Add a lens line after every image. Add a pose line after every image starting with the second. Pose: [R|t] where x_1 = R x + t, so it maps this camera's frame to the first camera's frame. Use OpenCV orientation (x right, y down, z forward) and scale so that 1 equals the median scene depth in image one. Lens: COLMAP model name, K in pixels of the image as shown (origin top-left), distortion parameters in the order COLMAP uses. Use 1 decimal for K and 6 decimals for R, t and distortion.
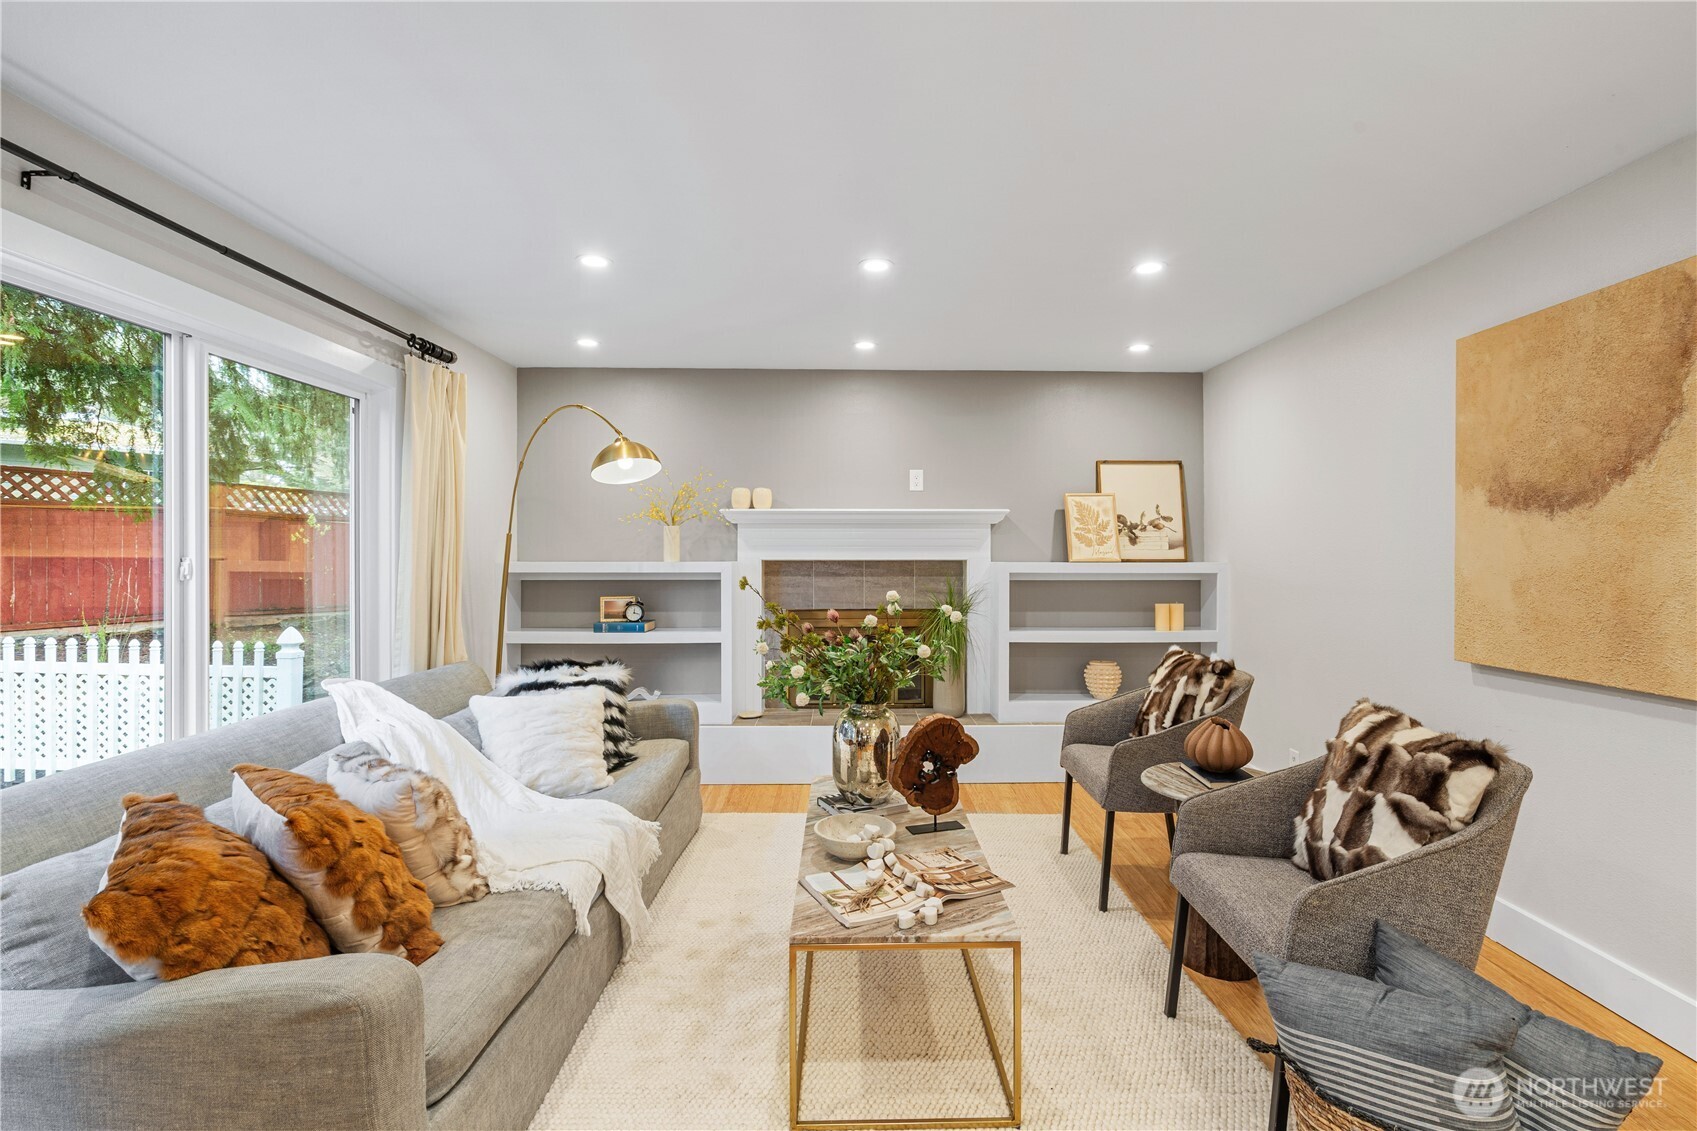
lens RADIAL K [[787.5, 0, 851.5], [0, 787.5, 557.9], [0, 0, 1]] dist [-0.009545, 0.004259]
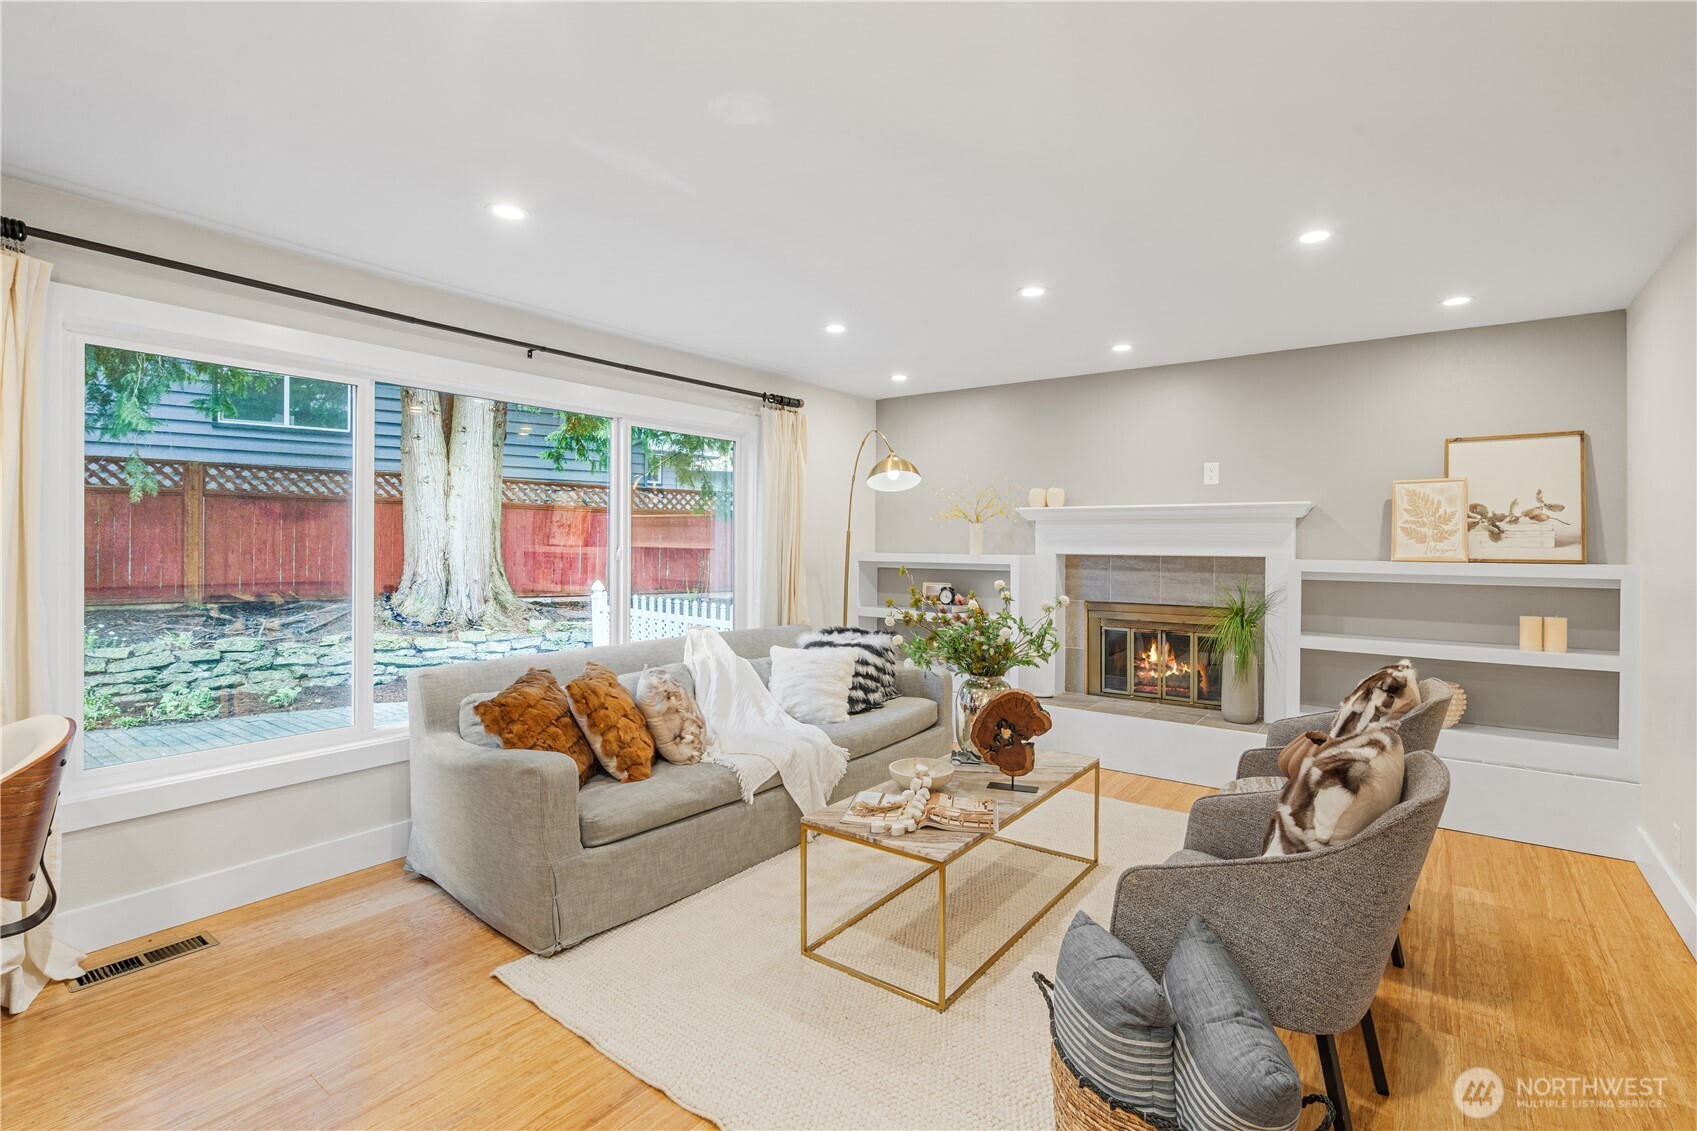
lens RADIAL K [[787.5, 0, 860.8], [0, 787.5, 553.6], [0, 0, 1]] dist [-0.009545, 0.004259]
pose [[0.792743, 0.013132, -0.609414, 0.362986], [-0.011902, 0.999911, 0.006063, -0.001411], [0.609439, 0.002447, 0.792829, -0.025338]]
